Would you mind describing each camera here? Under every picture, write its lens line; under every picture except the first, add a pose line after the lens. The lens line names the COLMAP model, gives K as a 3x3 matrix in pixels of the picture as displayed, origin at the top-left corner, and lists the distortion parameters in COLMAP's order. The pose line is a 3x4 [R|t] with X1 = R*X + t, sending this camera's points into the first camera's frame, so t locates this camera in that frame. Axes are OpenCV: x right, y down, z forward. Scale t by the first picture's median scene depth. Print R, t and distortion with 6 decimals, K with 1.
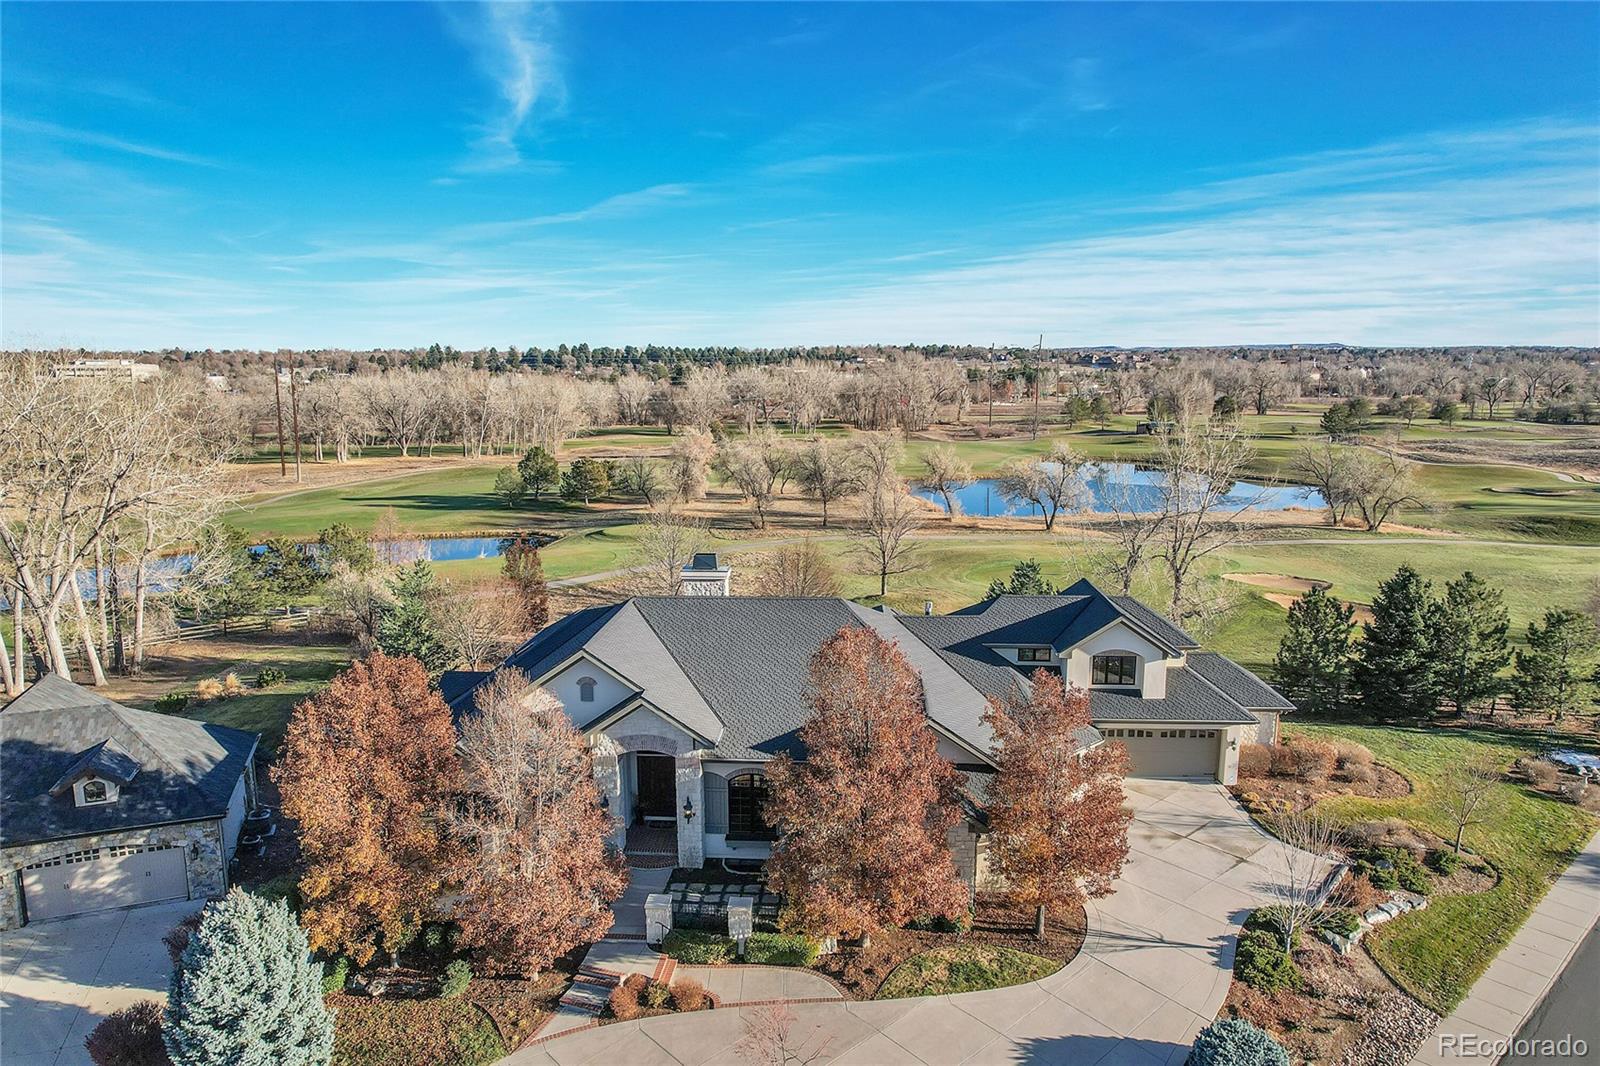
lens RADIAL K [[1026.0, 0, 808.6], [0, 1026.0, 564.5], [0, 0, 1]] dist [-0.075100, 0.069614]
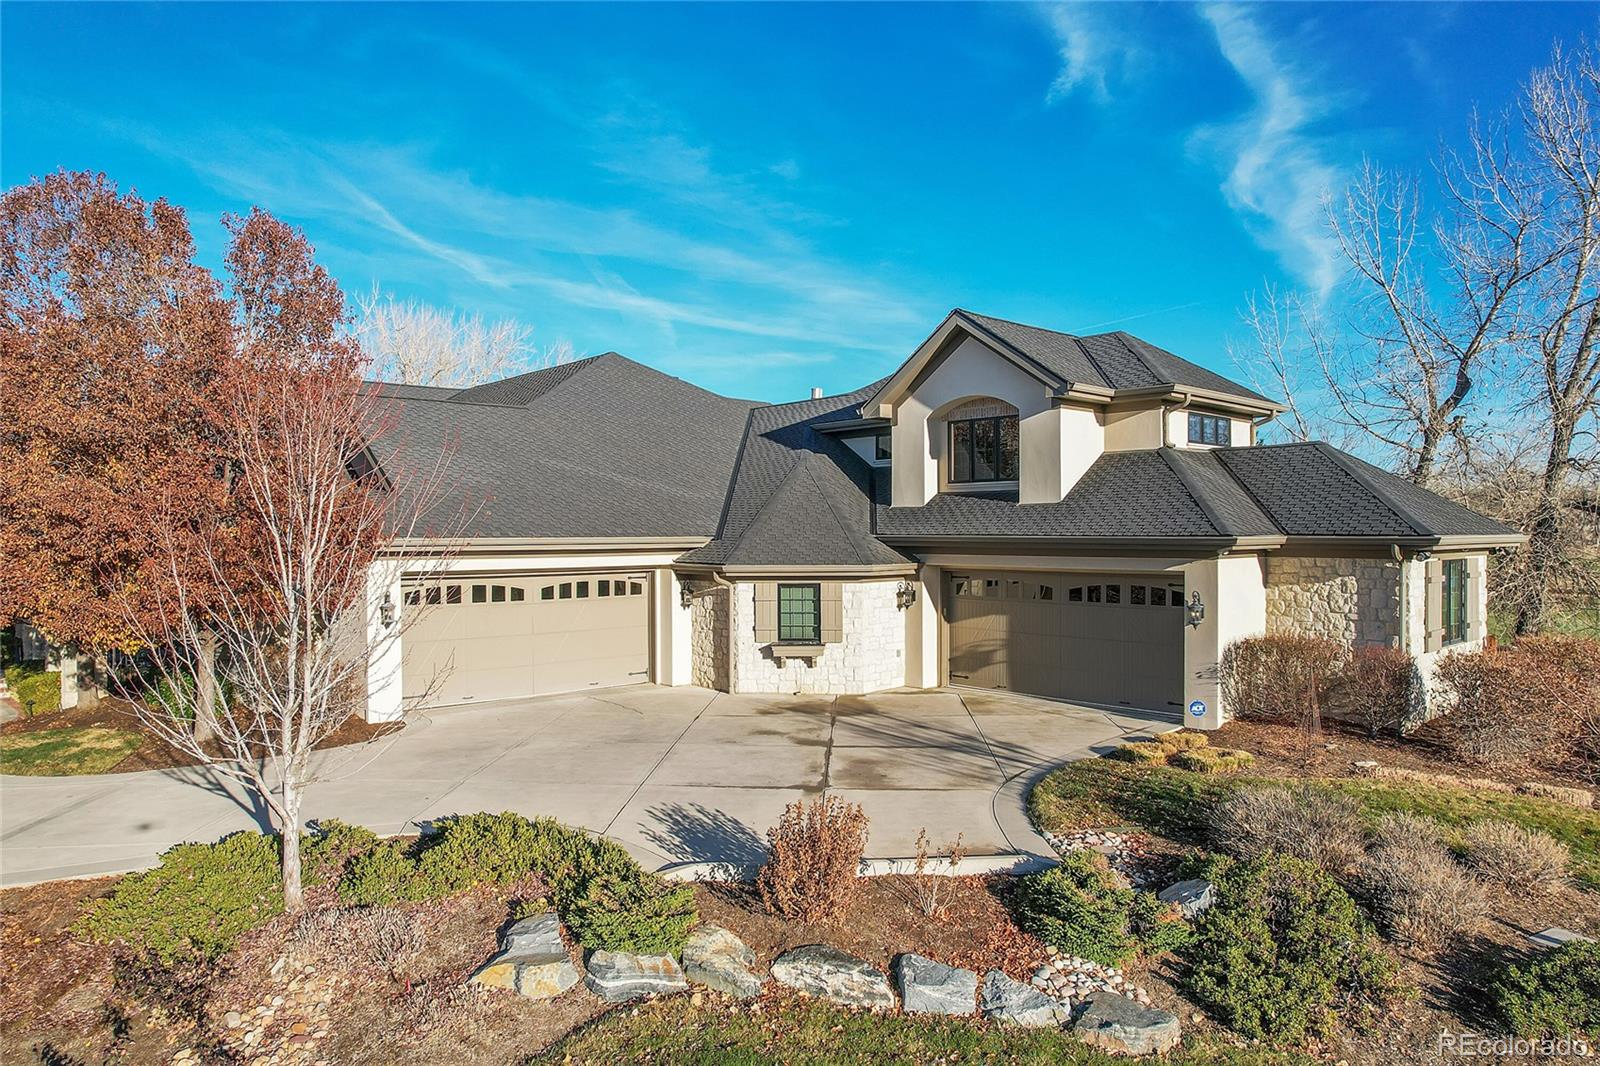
lens RADIAL K [[1026.0, 0, 808.6], [0, 1026.0, 564.5], [0, 0, 1]] dist [-0.075100, 0.069614]
pose [[0.702333, 0.005195, -0.711830, 0.586695], [-0.130138, 0.984058, -0.121220, 0.224010], [0.699852, 0.177773, 0.691812, 0.638733]]
